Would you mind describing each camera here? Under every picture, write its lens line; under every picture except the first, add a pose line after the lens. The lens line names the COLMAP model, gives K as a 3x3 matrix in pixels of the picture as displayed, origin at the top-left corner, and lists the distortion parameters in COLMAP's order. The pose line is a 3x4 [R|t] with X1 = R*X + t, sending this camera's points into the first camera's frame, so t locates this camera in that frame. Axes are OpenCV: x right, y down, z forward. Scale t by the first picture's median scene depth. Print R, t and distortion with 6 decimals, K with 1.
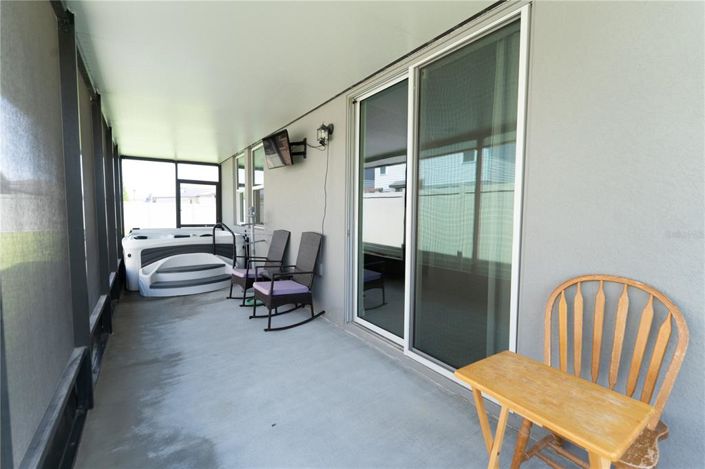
lens RADIAL K [[303.5, 0, 352.5], [0, 303.5, 234.5], [0, 0, 1]] dist [0.000943, 0.000012]
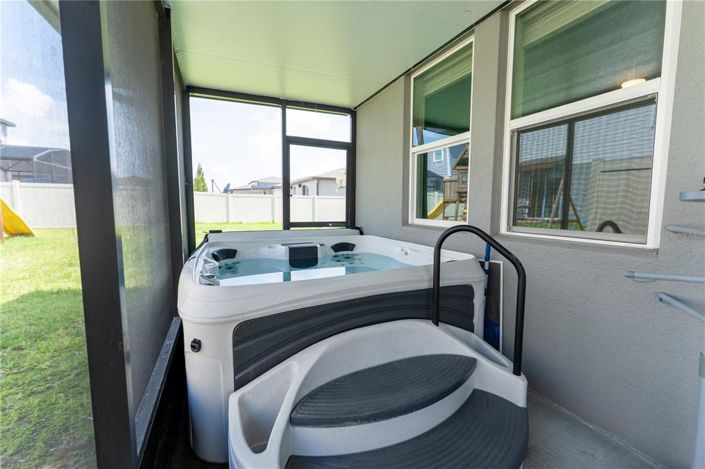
lens RADIAL K [[303.5, 0, 352.5], [0, 303.5, 234.5], [0, 0, 1]] dist [0.000943, 0.000012]
pose [[0.981380, 0.011599, -0.191726, -0.359672], [-0.006467, 0.999604, 0.027371, -0.027484], [0.191968, -0.025622, 0.981067, 0.501737]]
